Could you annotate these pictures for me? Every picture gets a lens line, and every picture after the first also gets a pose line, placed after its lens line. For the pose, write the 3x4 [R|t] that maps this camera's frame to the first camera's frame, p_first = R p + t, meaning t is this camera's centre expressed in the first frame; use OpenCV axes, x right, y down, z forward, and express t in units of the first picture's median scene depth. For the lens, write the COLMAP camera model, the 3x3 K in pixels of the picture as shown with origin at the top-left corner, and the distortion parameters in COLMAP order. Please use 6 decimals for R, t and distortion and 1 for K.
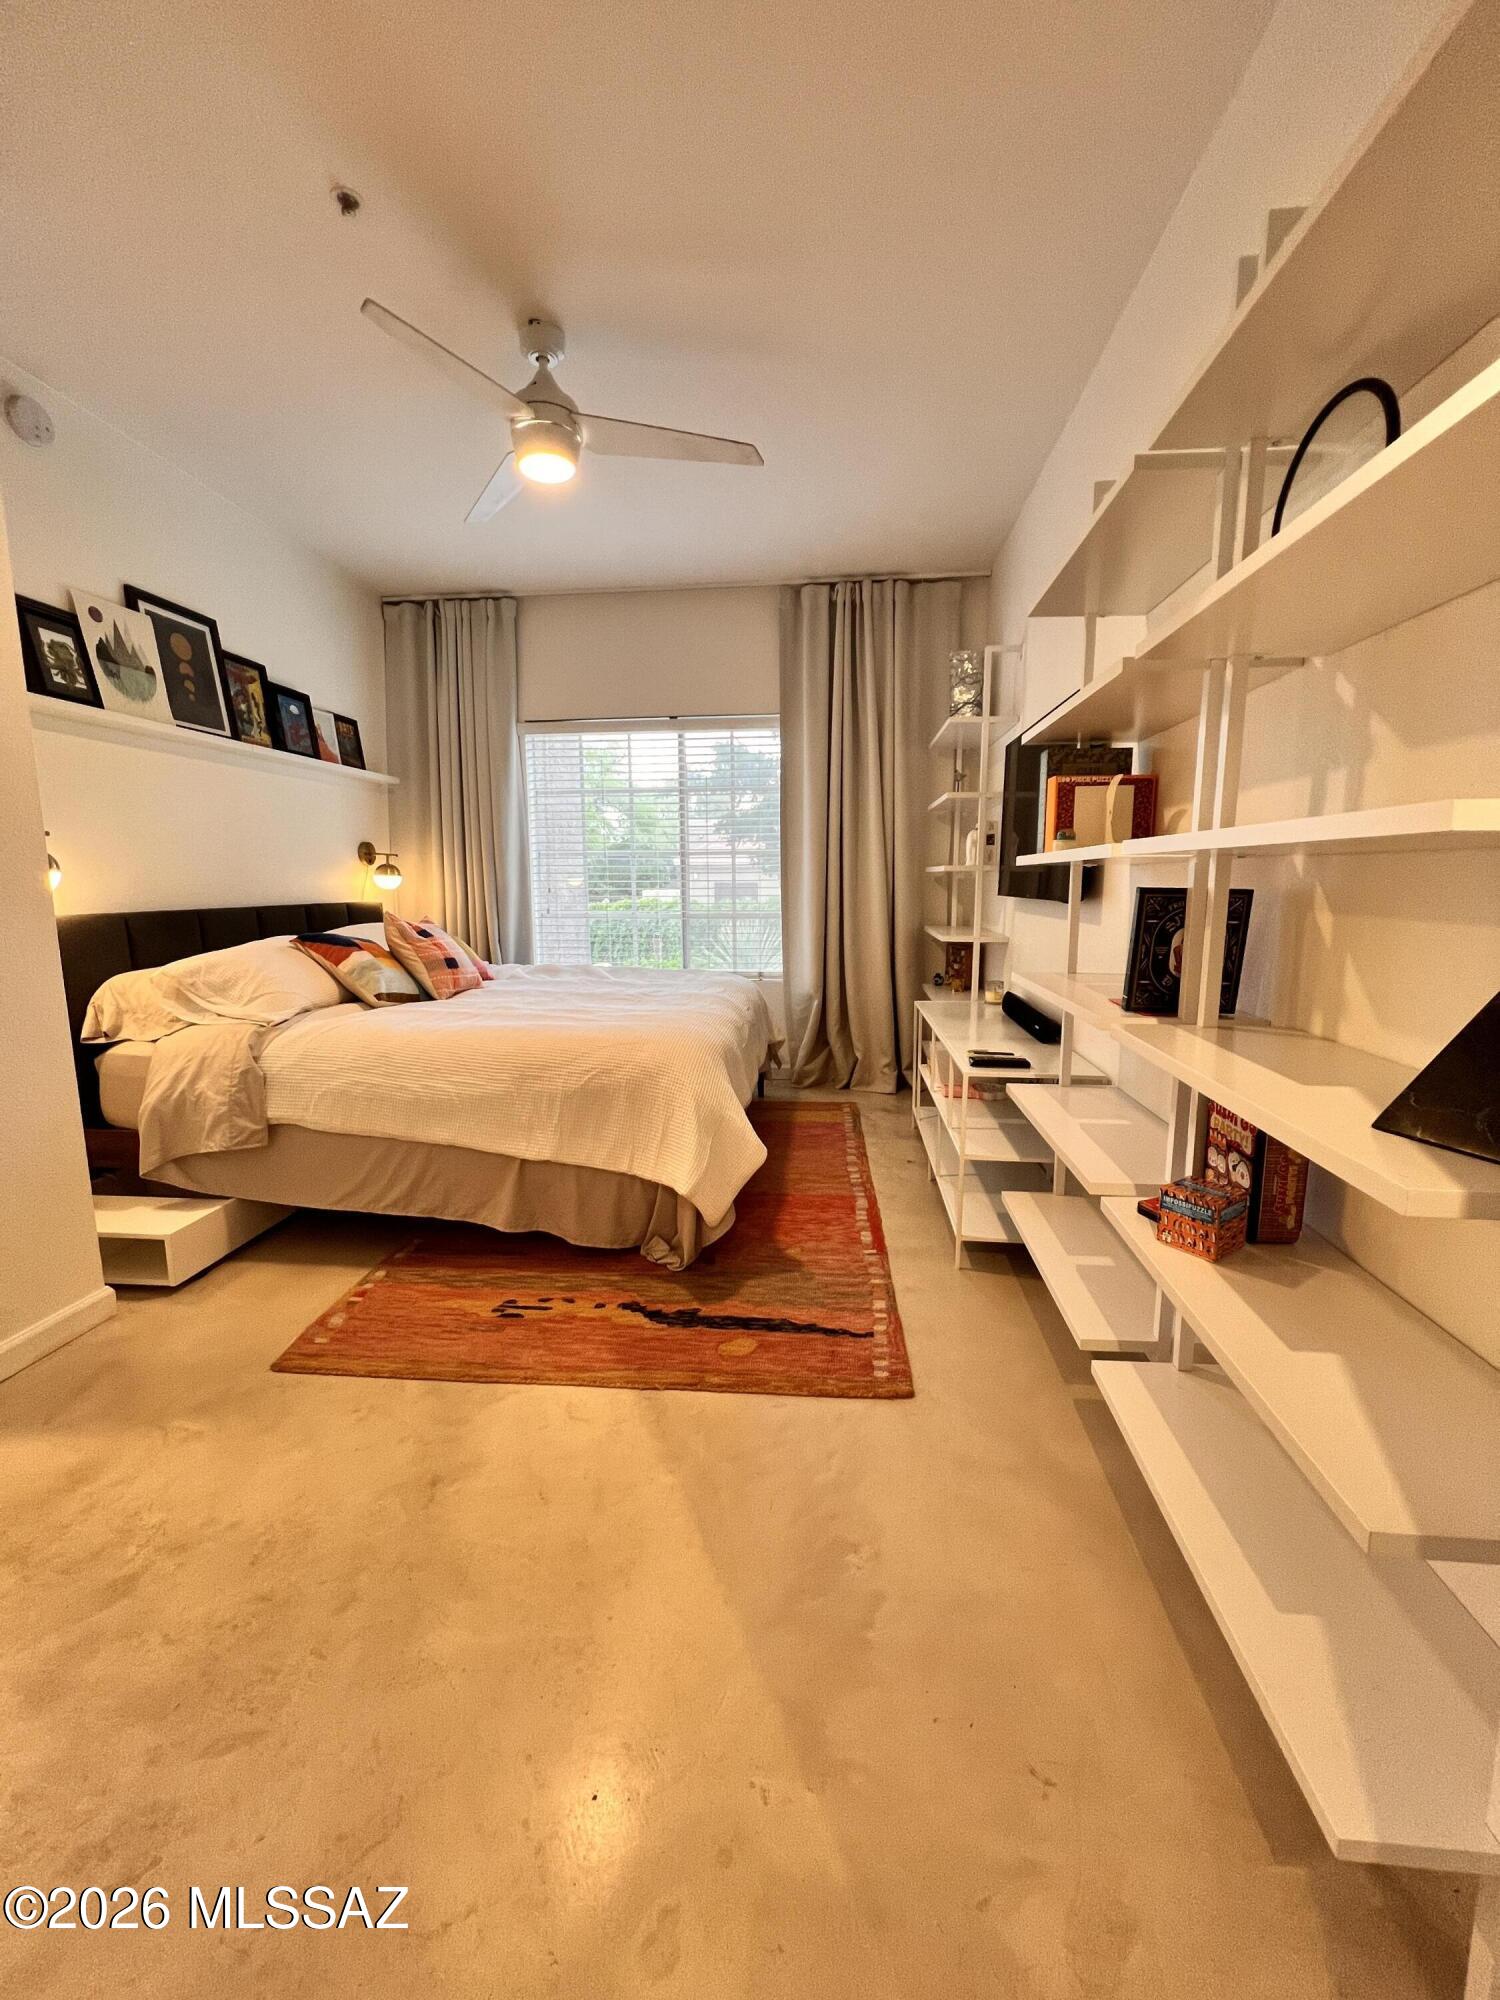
lens RADIAL K [[797.0, 0, 754.6], [0, 797.0, 994.0], [0, 0, 1]] dist [-0.000961, 0.000282]
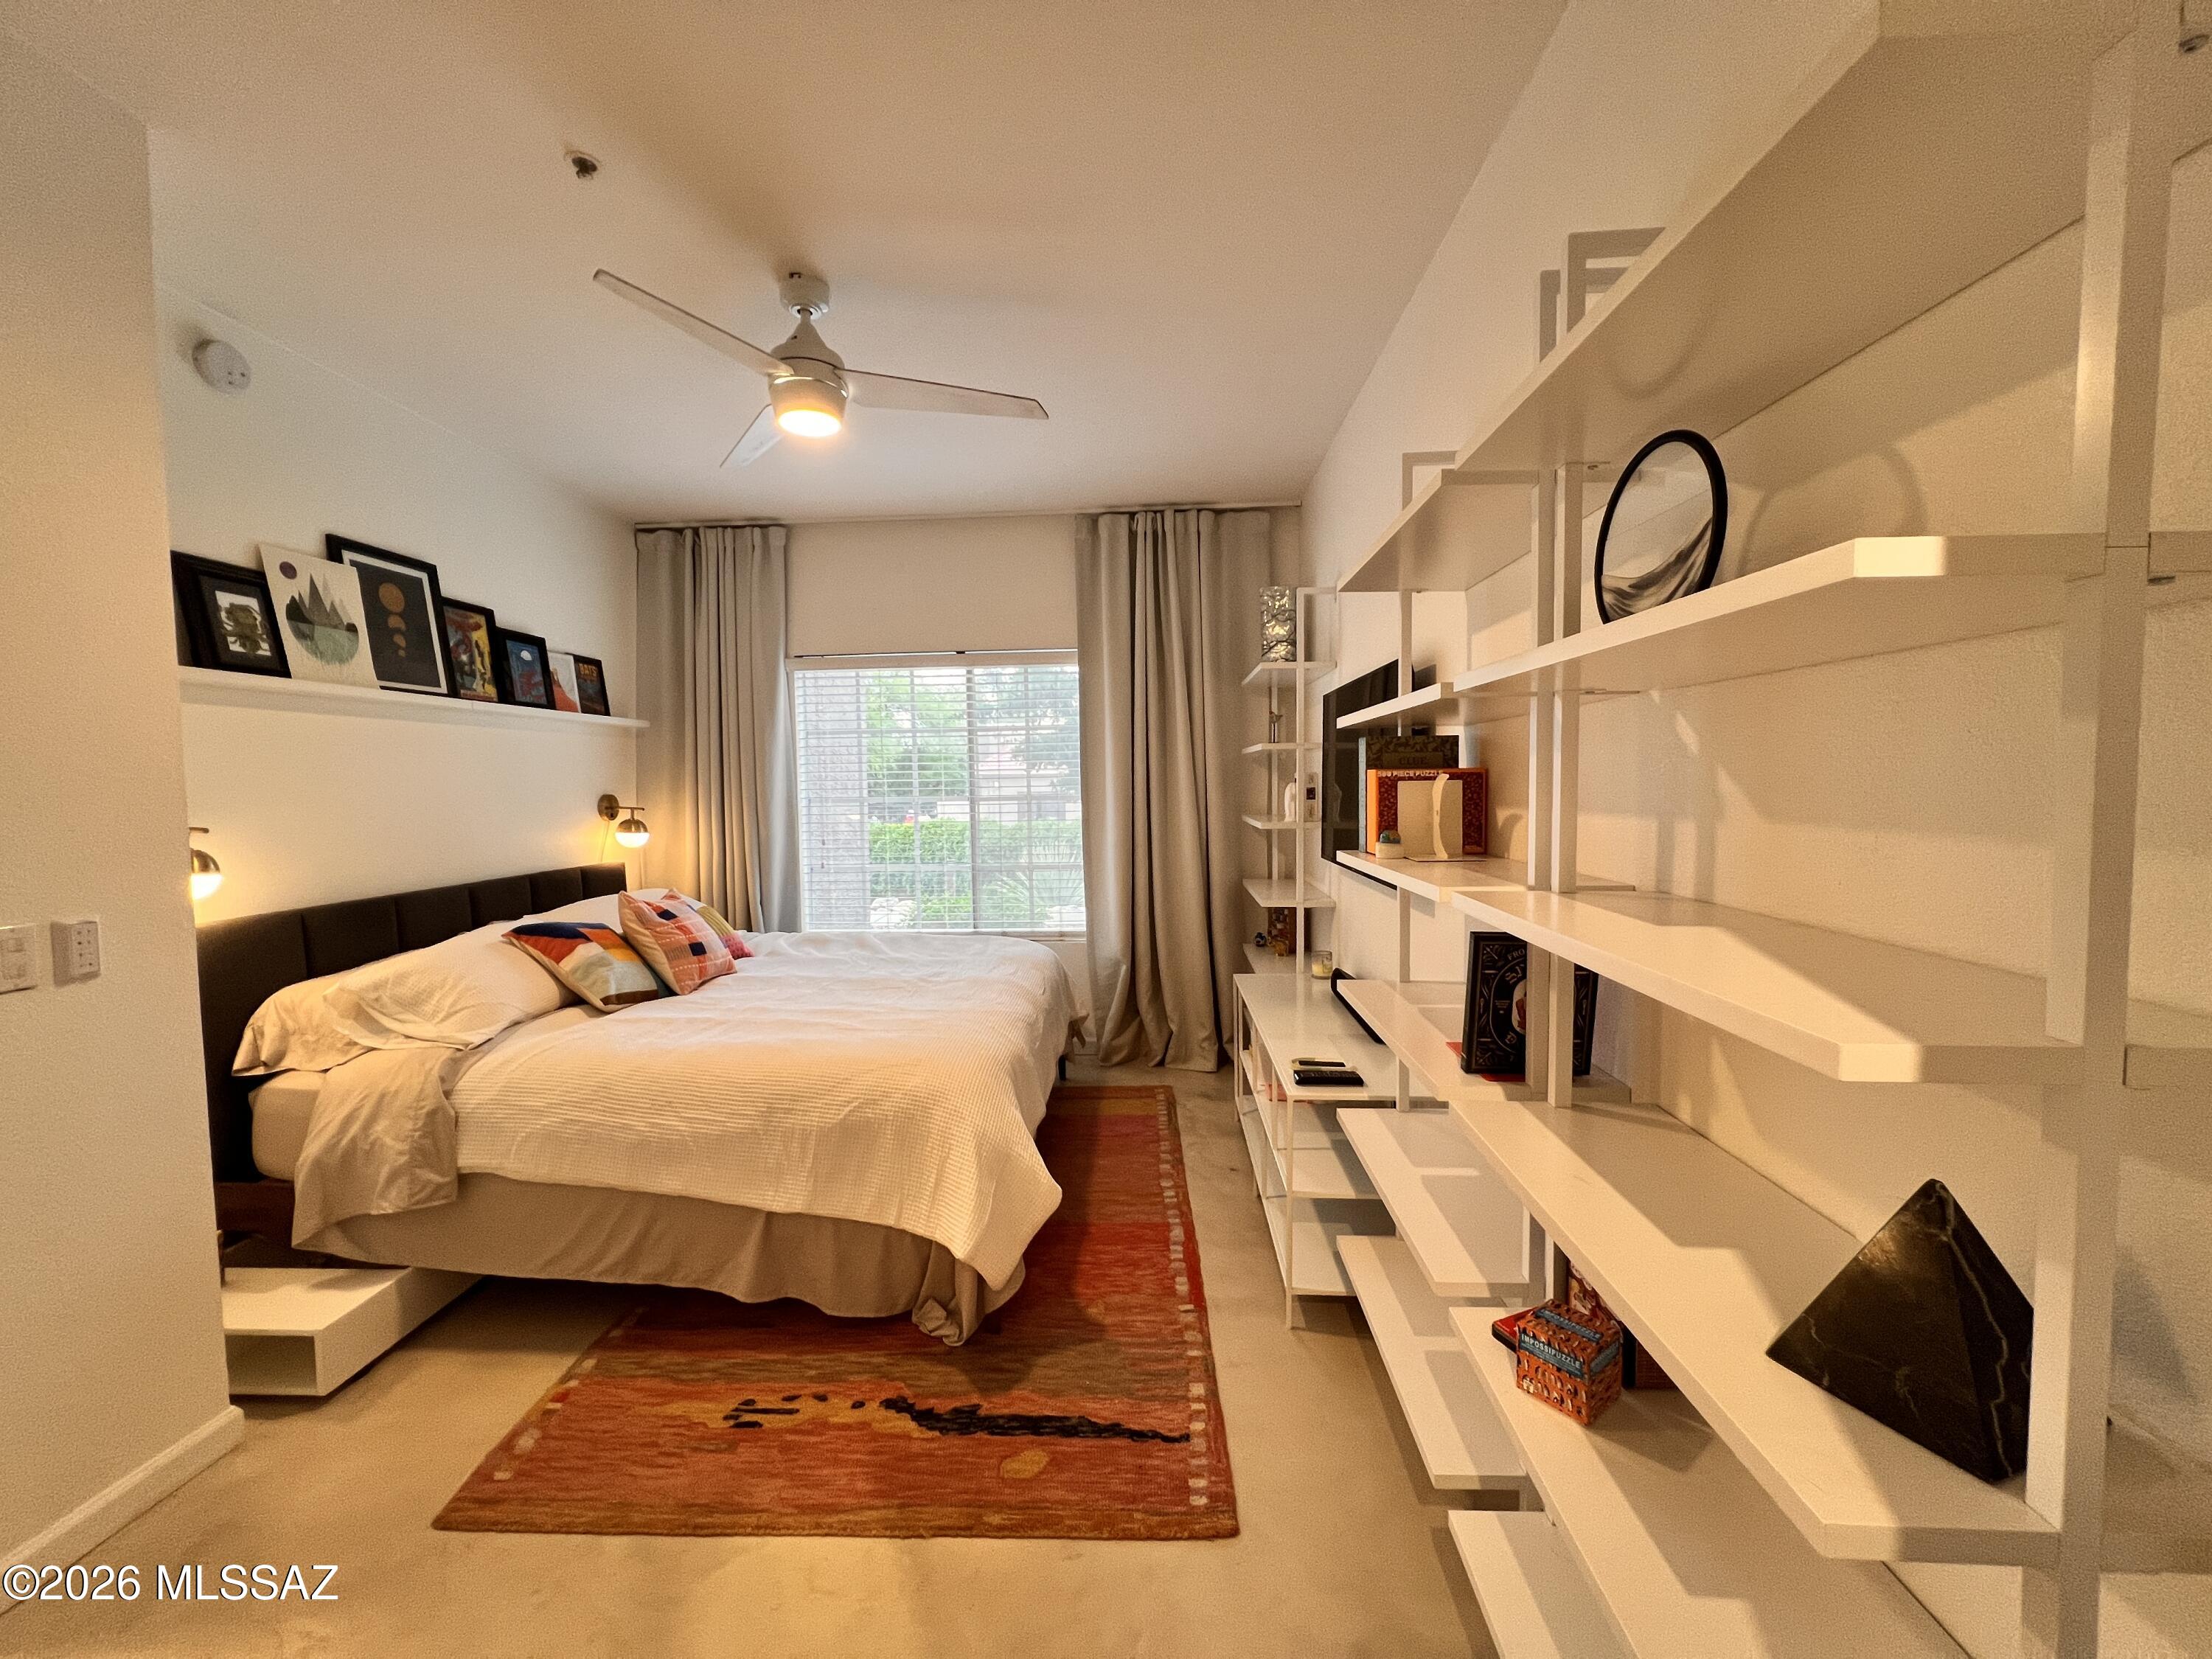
lens RADIAL K [[881.5, 0, 1100.6], [0, 881.5, 825.0], [0, 0, 1]] dist [-0.000961, 0.000282]
pose [[0.999032, -0.013481, 0.041872, 0.022420], [0.017296, 0.995598, -0.092121, -0.102366], [-0.040446, 0.092757, 0.994867, 0.028701]]
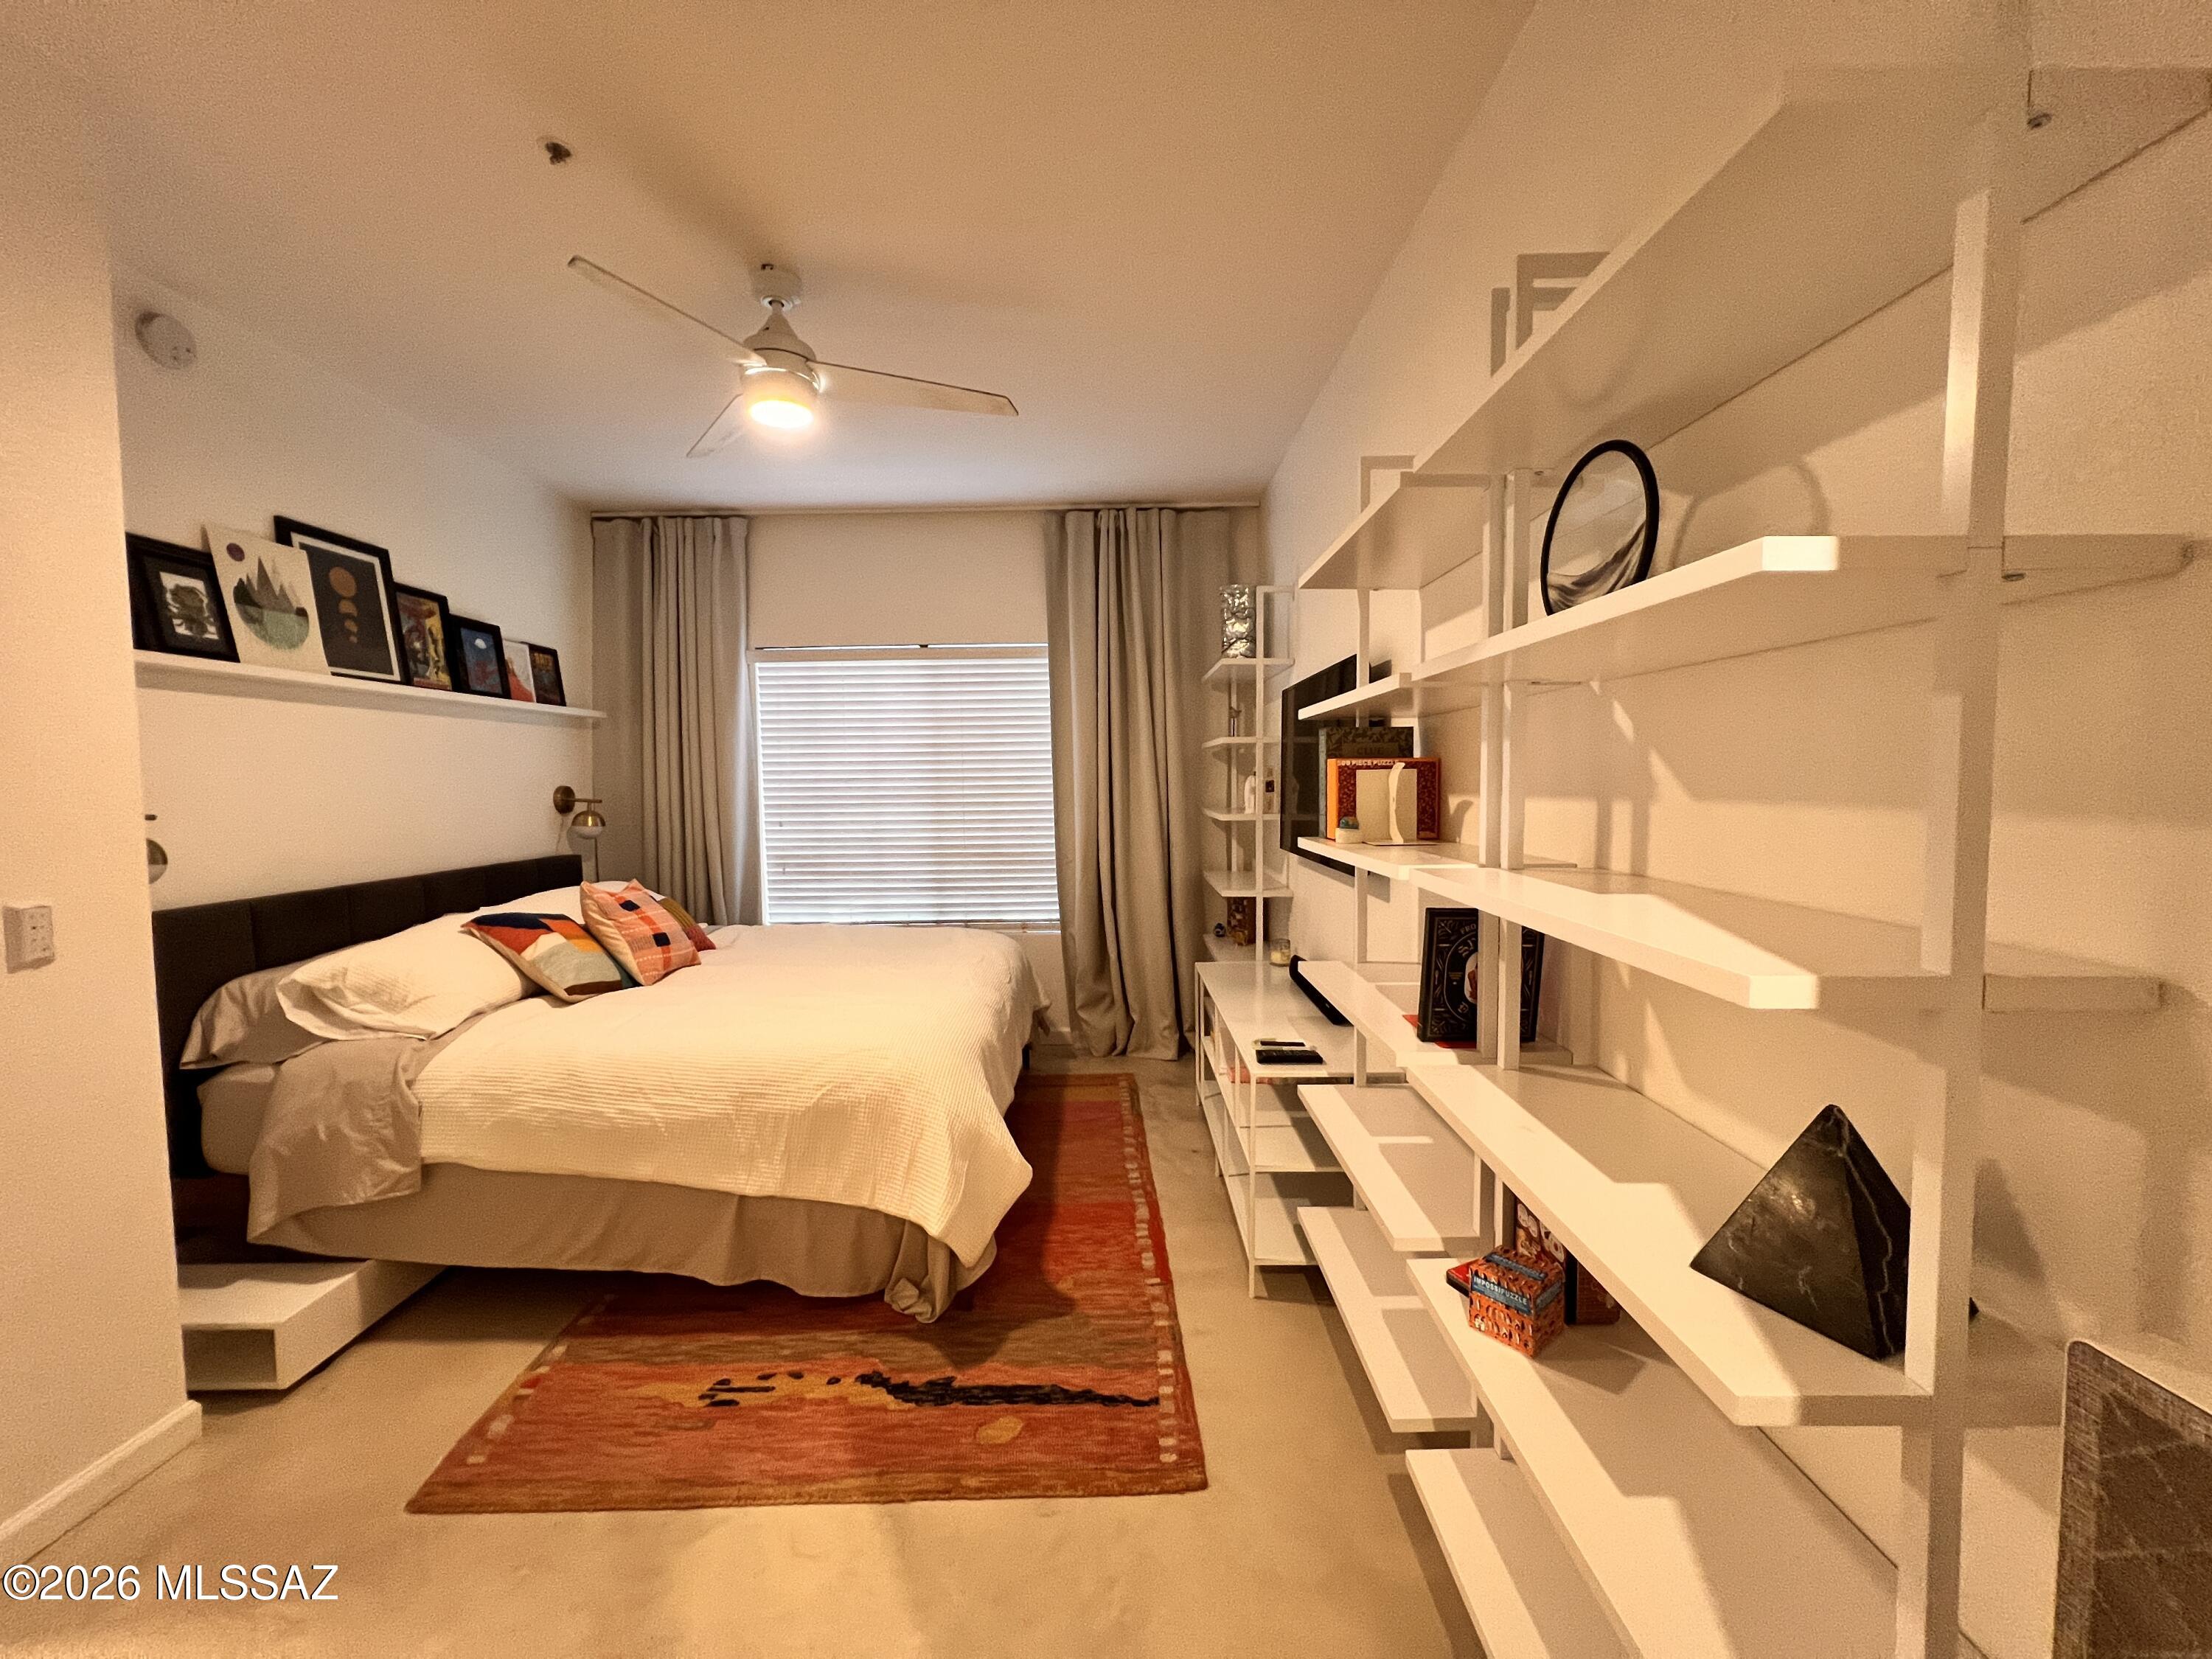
lens RADIAL K [[881.5, 0, 1100.5], [0, 881.5, 825.2], [0, 0, 1]] dist [-0.000961, 0.000282]
pose [[0.995674, -0.013019, 0.092004, 0.005903], [0.021259, 0.995791, -0.089155, -0.089024], [-0.090456, 0.090725, 0.991759, 0.005680]]
